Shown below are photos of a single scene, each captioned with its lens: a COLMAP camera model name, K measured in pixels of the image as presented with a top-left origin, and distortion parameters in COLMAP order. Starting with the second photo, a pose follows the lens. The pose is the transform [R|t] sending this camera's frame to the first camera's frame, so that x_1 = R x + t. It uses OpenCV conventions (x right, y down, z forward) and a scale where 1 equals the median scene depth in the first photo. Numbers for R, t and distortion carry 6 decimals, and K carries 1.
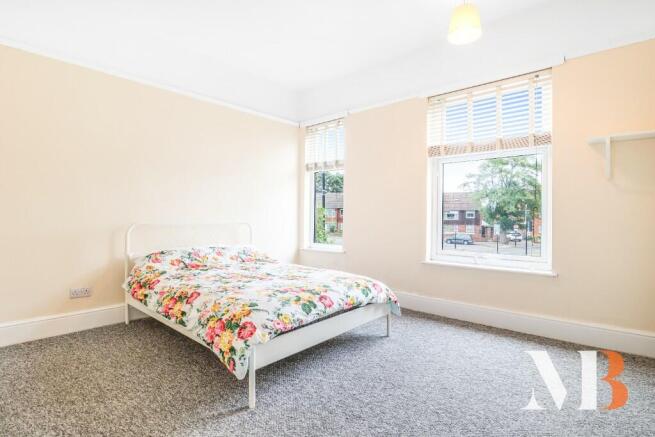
lens RADIAL K [[339.3, 0, 327.7], [0, 339.3, 228.8], [0, 0, 1]] dist [-0.004681, 0.000039]
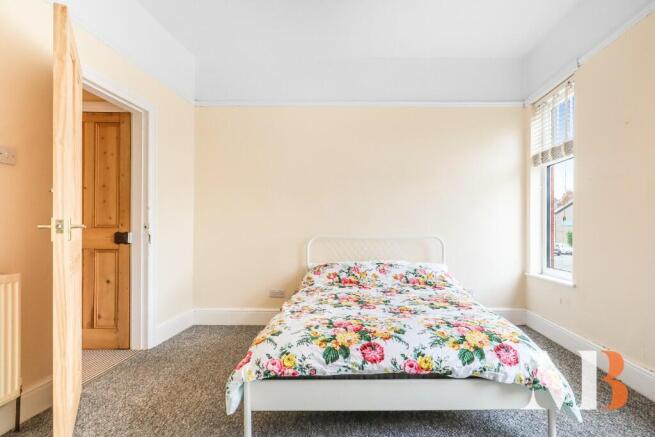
lens RADIAL K [[339.3, 0, 327.7], [0, 339.3, 228.8], [0, 0, 1]] dist [-0.004681, 0.000039]
pose [[0.640161, -0.013114, -0.768129, 0.383185], [-0.016770, 0.999378, -0.031038, -0.012169], [0.768058, 0.032751, 0.639542, 0.394271]]
